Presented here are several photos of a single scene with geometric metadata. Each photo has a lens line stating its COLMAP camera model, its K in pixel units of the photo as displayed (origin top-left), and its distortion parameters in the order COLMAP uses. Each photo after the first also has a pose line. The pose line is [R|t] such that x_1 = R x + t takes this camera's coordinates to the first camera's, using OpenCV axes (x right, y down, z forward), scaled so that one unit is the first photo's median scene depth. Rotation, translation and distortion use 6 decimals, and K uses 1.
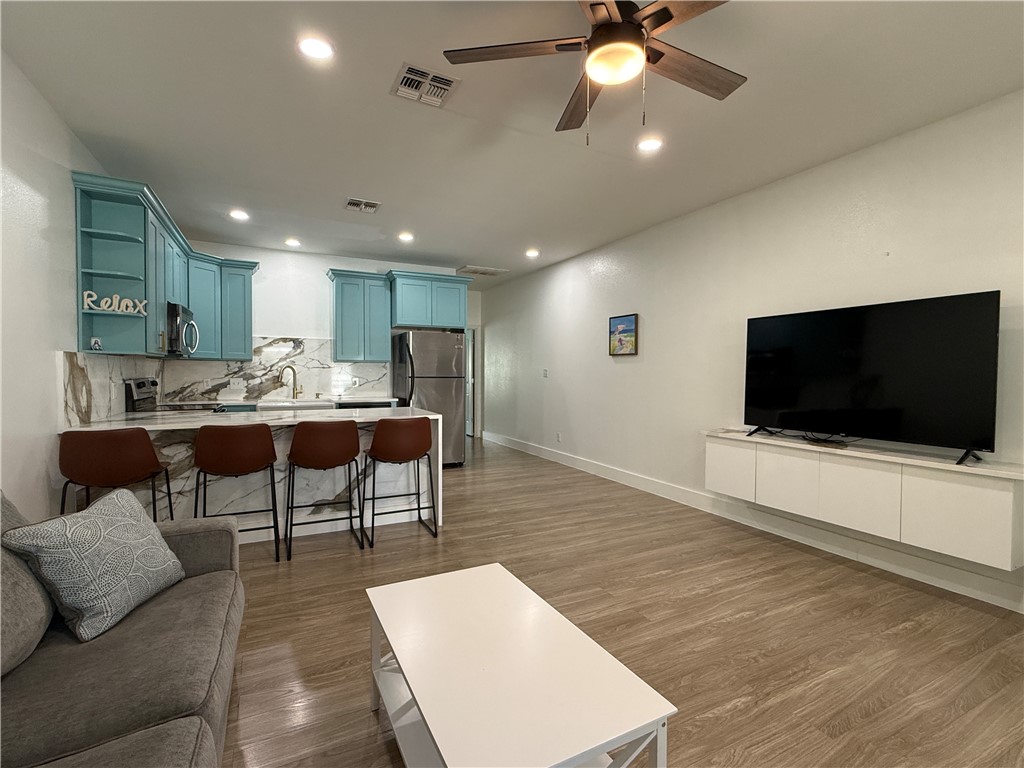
lens RADIAL K [[475.9, 0, 515.4], [0, 475.9, 386.0], [0, 0, 1]] dist [-0.000992, -0.000204]
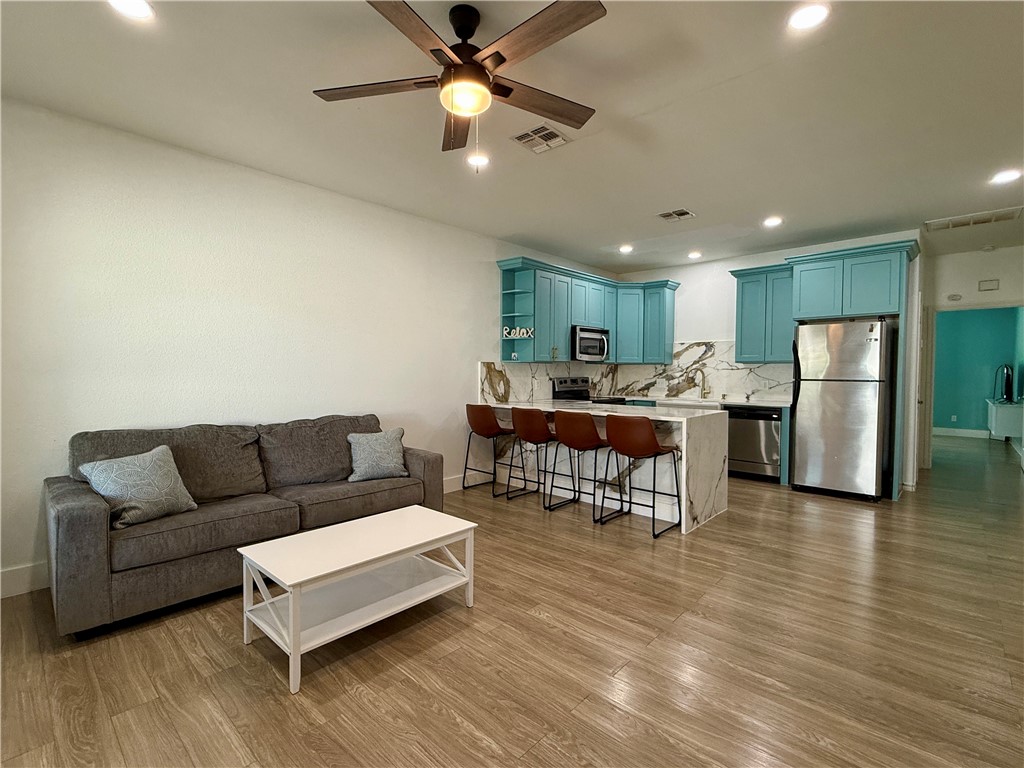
lens RADIAL K [[477.7, 0, 510.7], [0, 477.7, 385.2], [0, 0, 1]] dist [-0.000063, -0.000069]
pose [[0.341913, 0.023368, -0.939441, 0.439615], [-0.029576, 0.999463, 0.014096, -0.005830], [0.939266, 0.022965, 0.342420, 0.241103]]
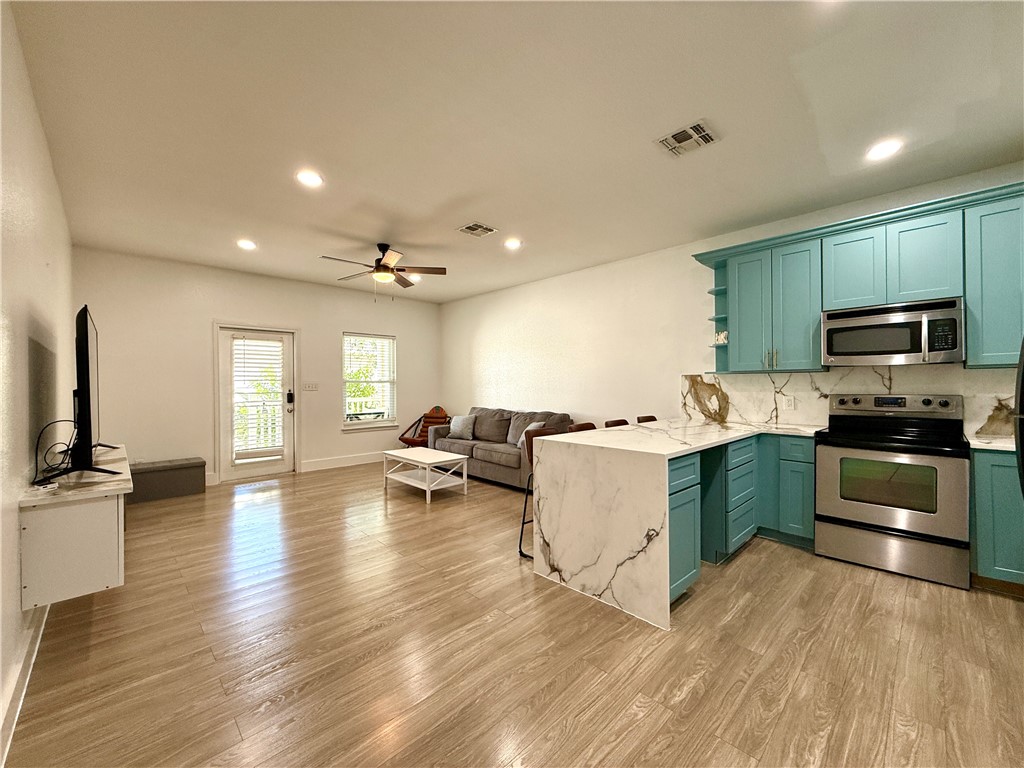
lens RADIAL K [[410.9, 0, 511.0], [0, 410.9, 384.0], [0, 0, 1]] dist [0.000557, -0.000486]
pose [[-0.956095, -0.003205, -0.293040, 0.066943], [-0.011573, 0.999573, 0.026827, -0.037485], [0.292829, 0.029041, -0.955724, 1.185897]]
